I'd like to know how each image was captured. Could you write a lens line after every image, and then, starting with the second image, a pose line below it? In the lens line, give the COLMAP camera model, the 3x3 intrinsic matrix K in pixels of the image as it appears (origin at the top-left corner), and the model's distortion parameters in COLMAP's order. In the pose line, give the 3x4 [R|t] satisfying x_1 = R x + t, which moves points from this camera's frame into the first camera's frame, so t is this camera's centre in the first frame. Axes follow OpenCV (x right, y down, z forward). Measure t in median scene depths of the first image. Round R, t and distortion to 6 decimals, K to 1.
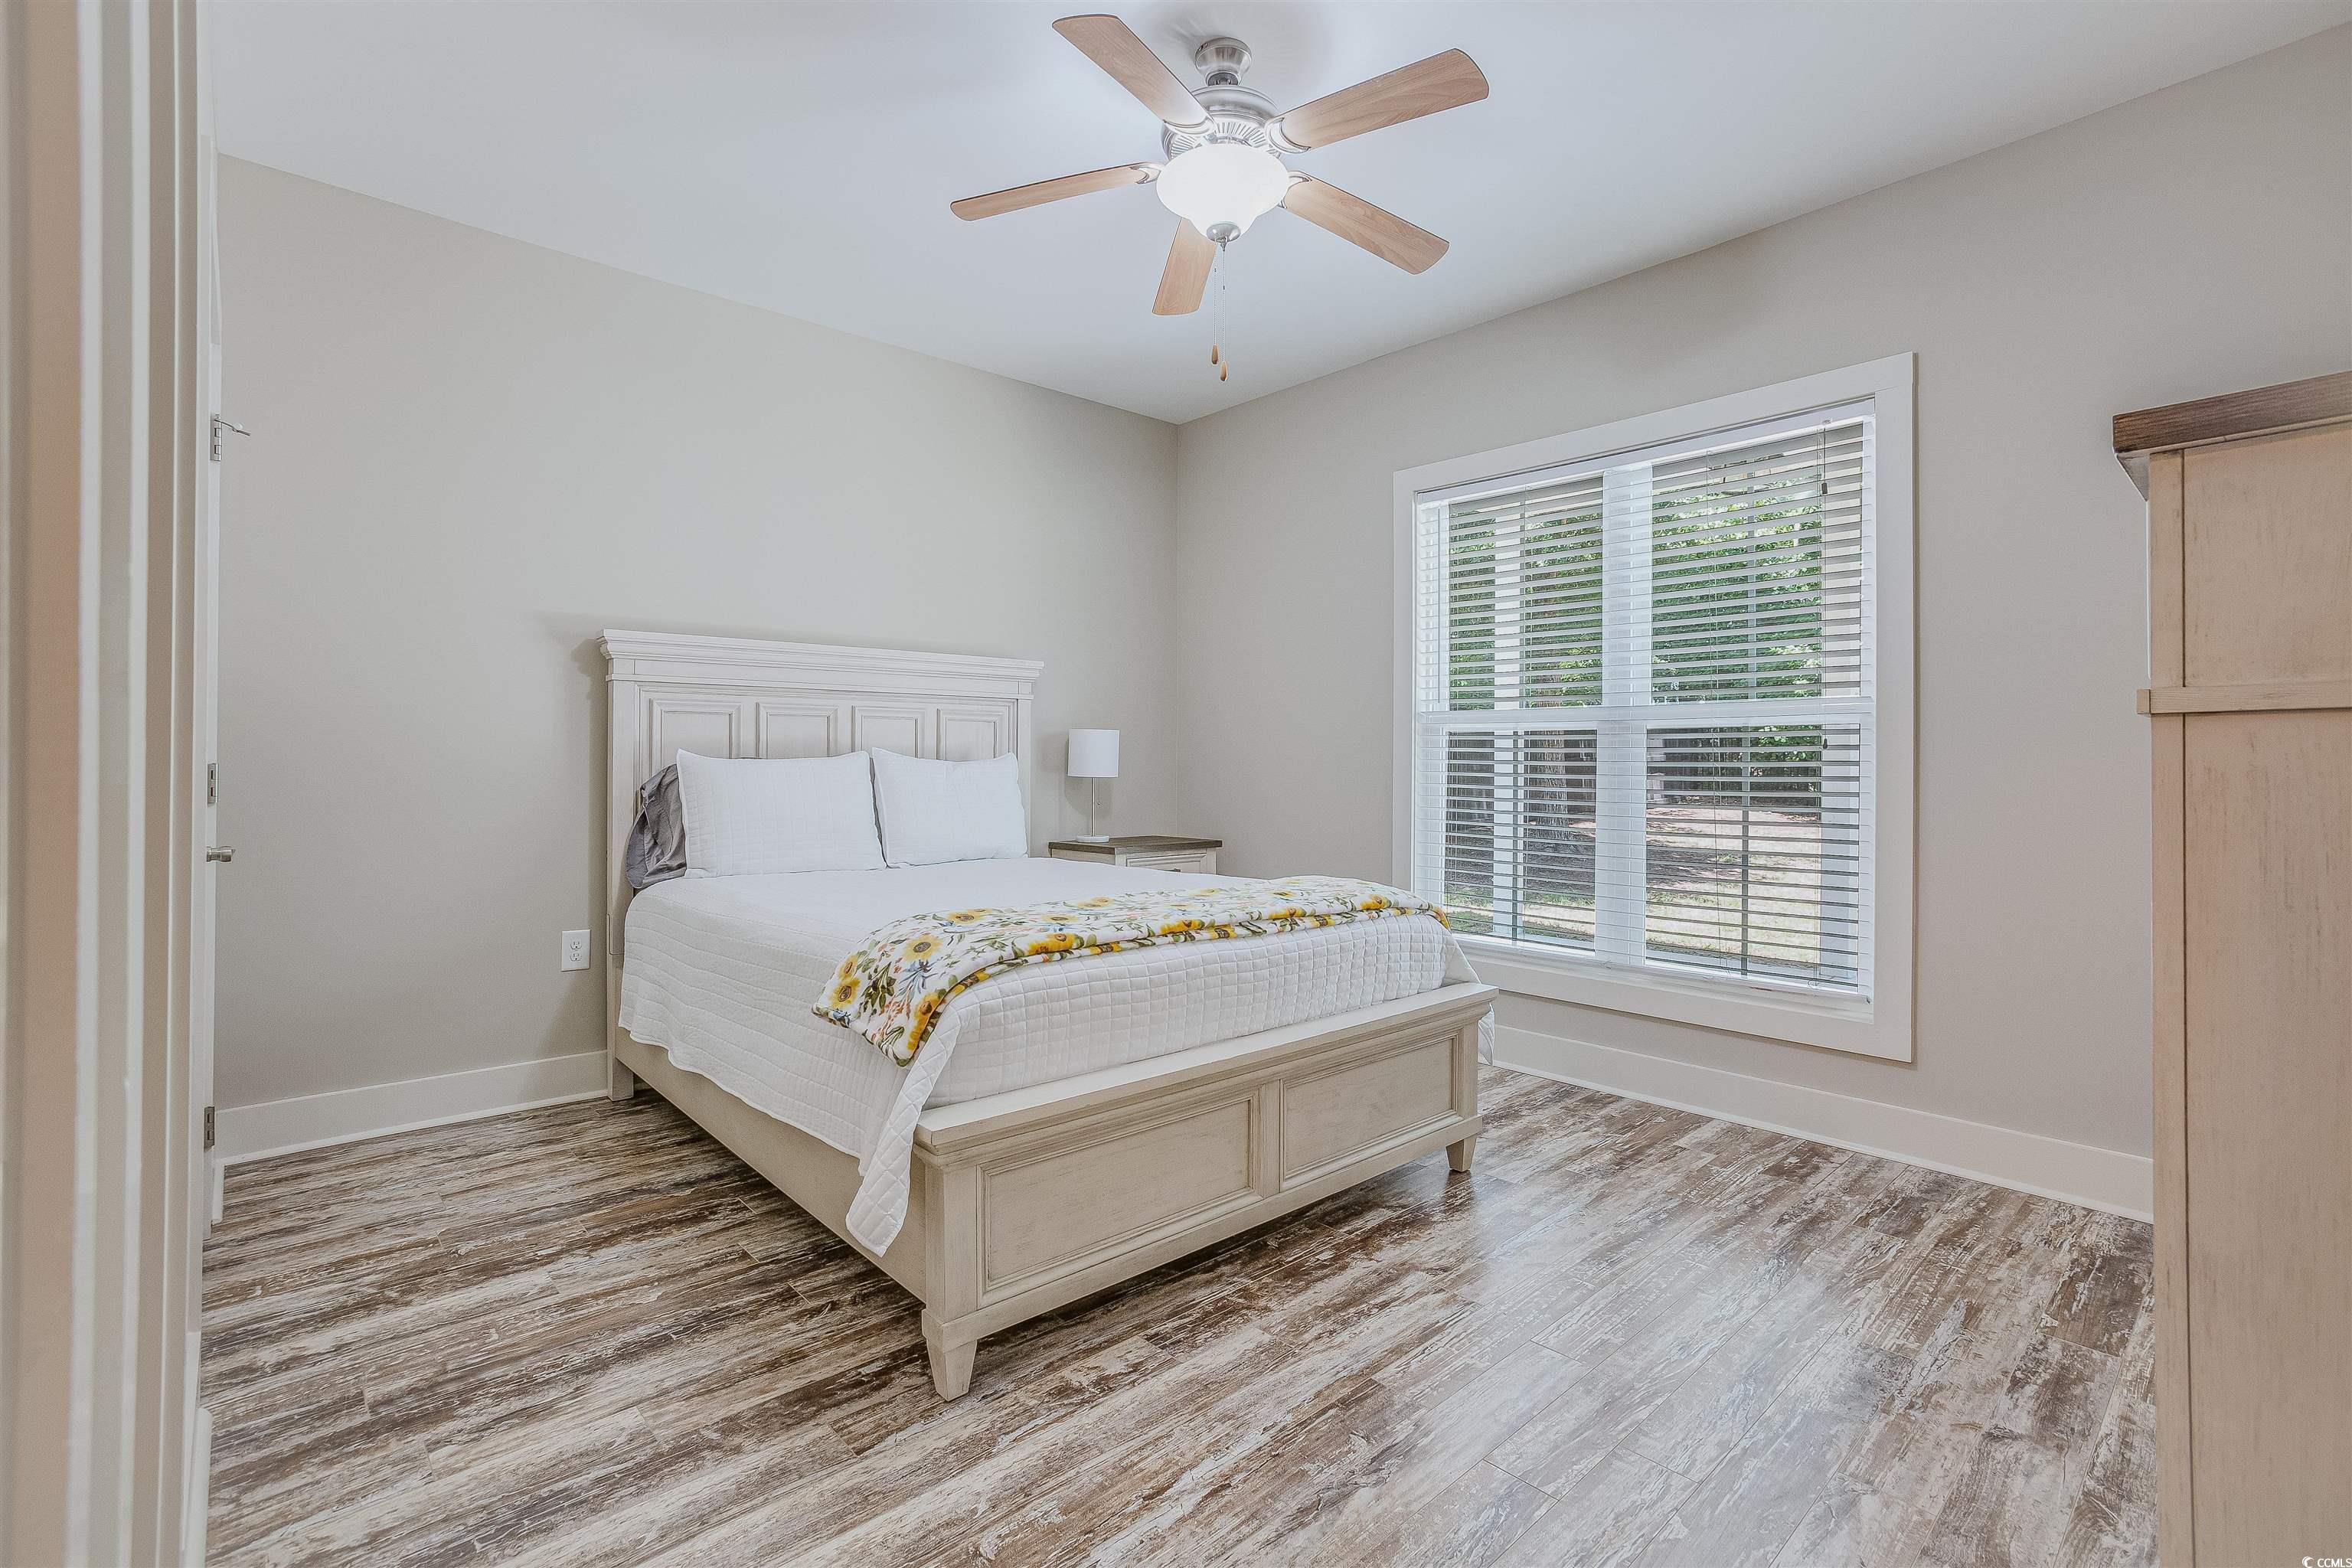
lens RADIAL K [[1067.5, 0, 1182.9], [0, 1067.5, 773.2], [0, 0, 1]] dist [-0.046784, 0.028500]
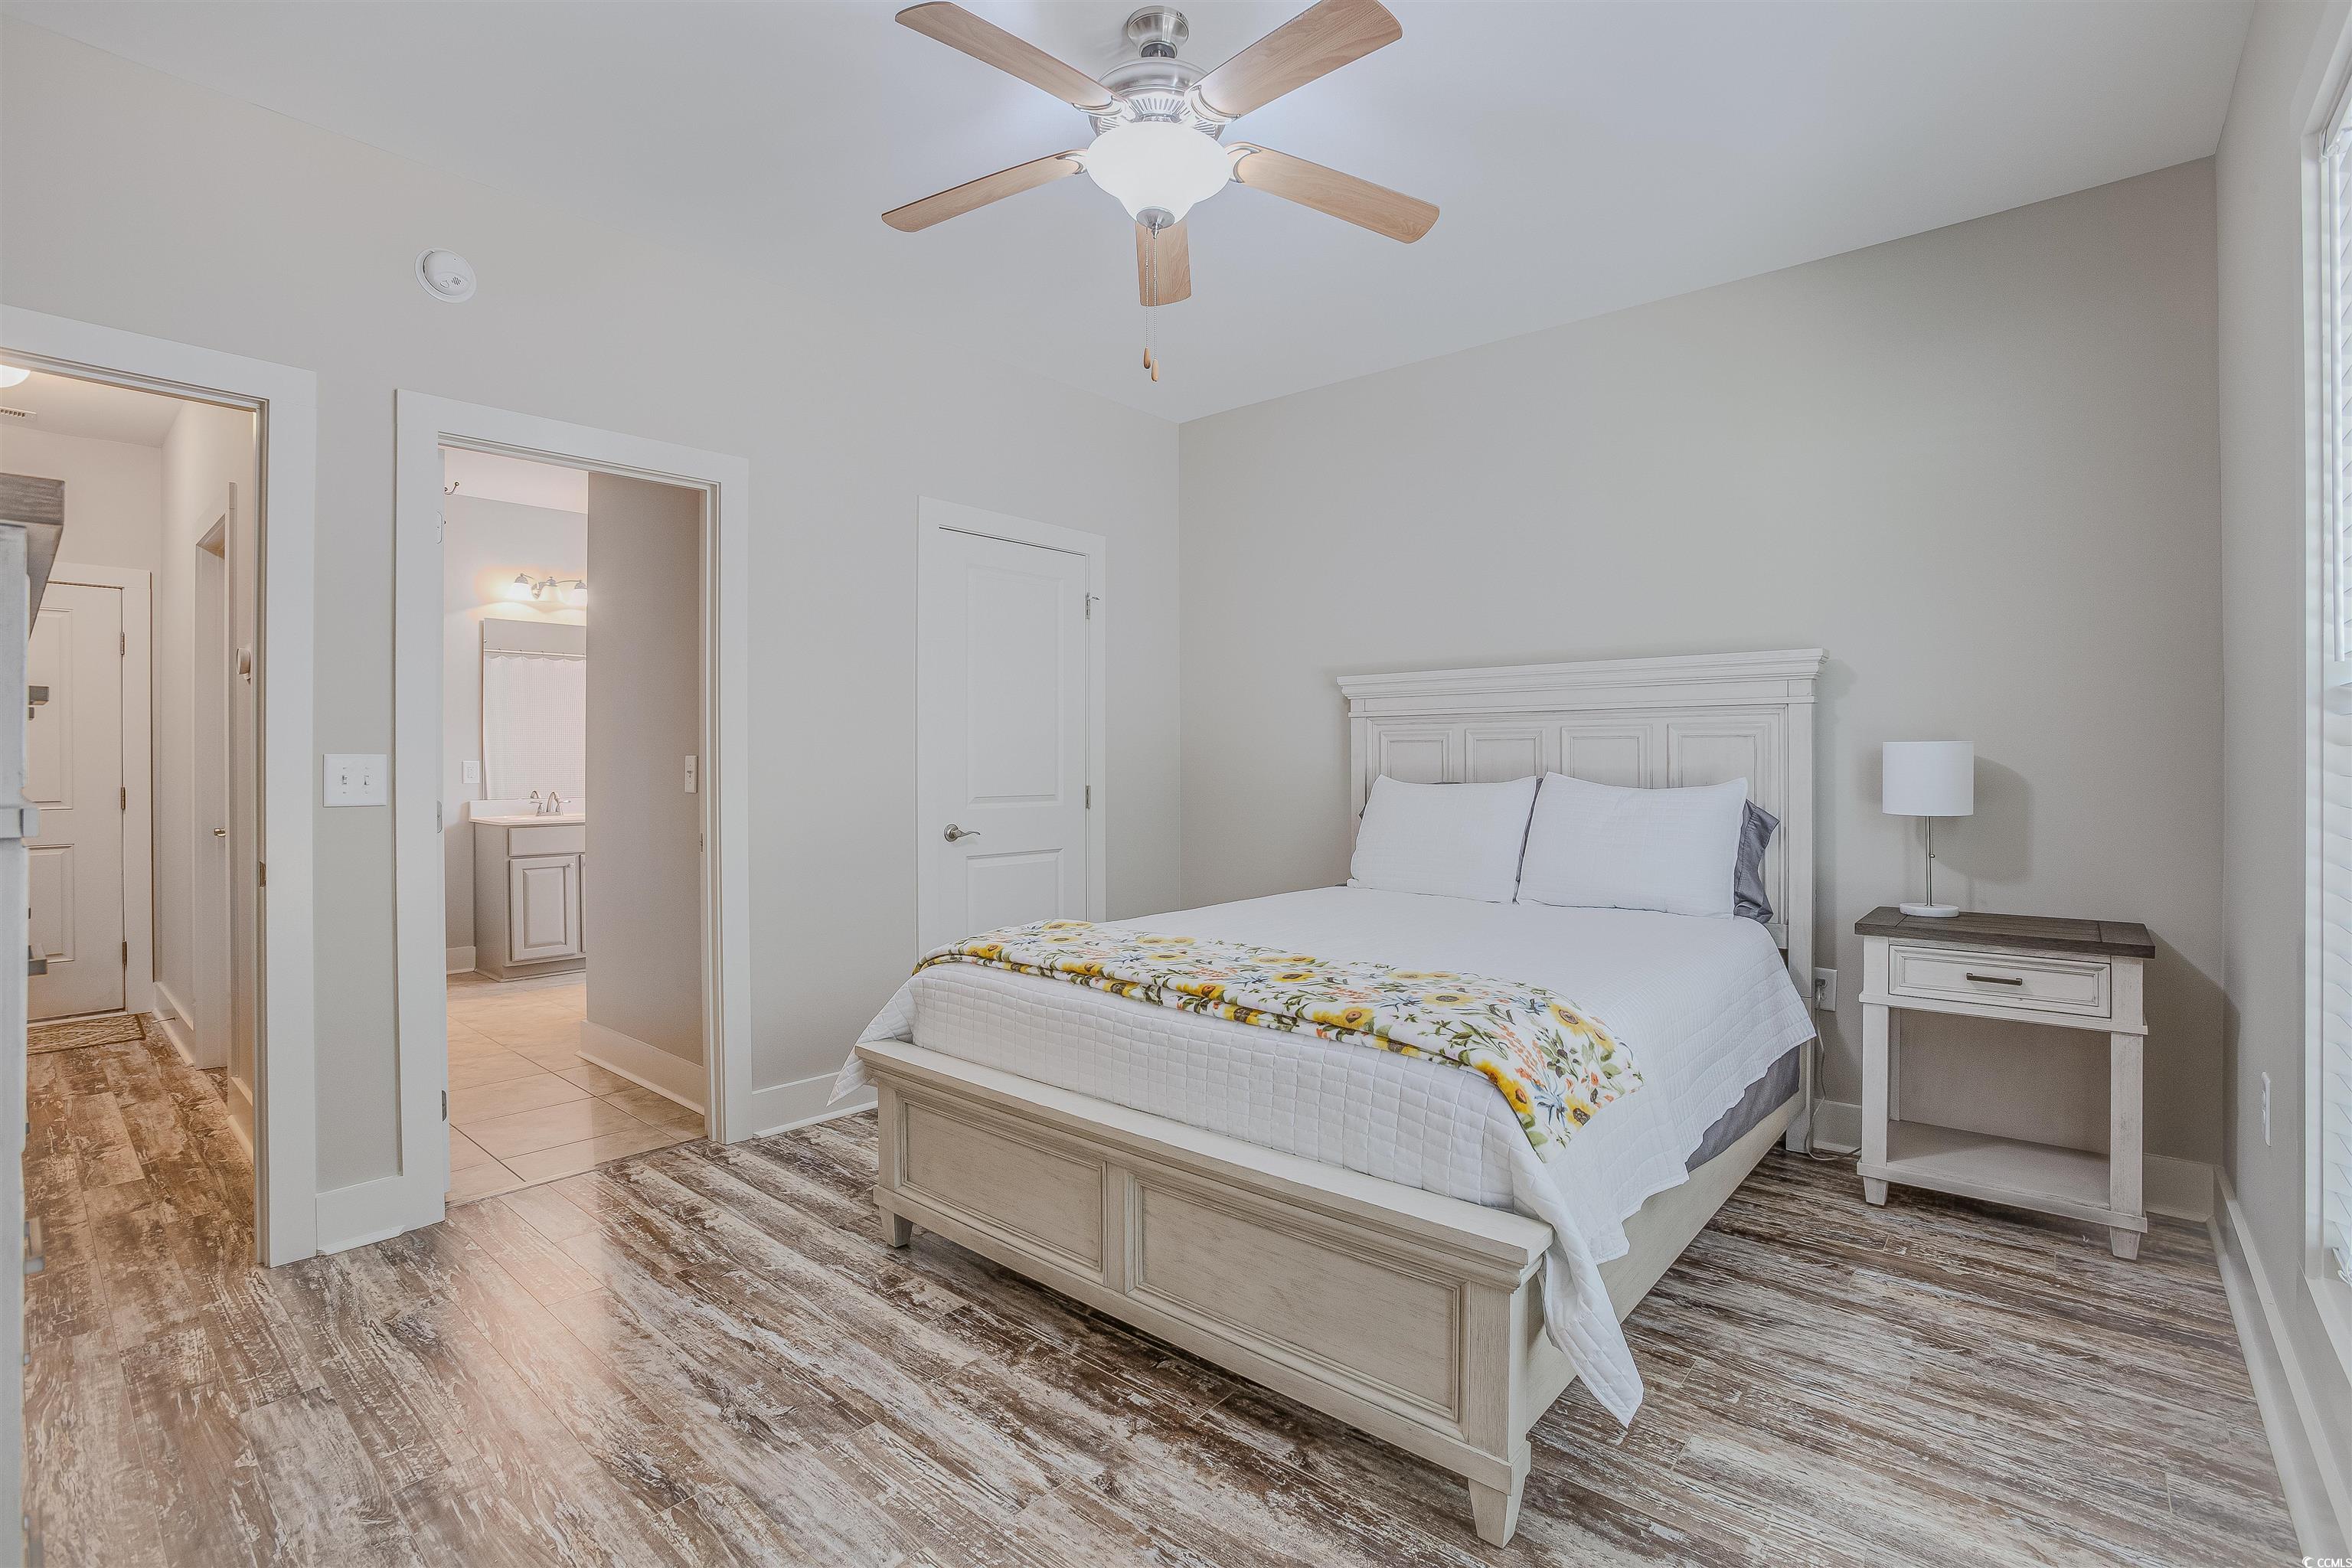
lens RADIAL K [[1096.4, 0, 1180.3], [0, 1096.4, 772.8], [0, 0, 1]] dist [-0.065184, 0.022836]
pose [[0.111168, 0.004989, -0.993789, 1.027392], [-0.005021, 0.999977, 0.004458, -0.044017], [0.993789, 0.004494, 0.111191, 0.983713]]
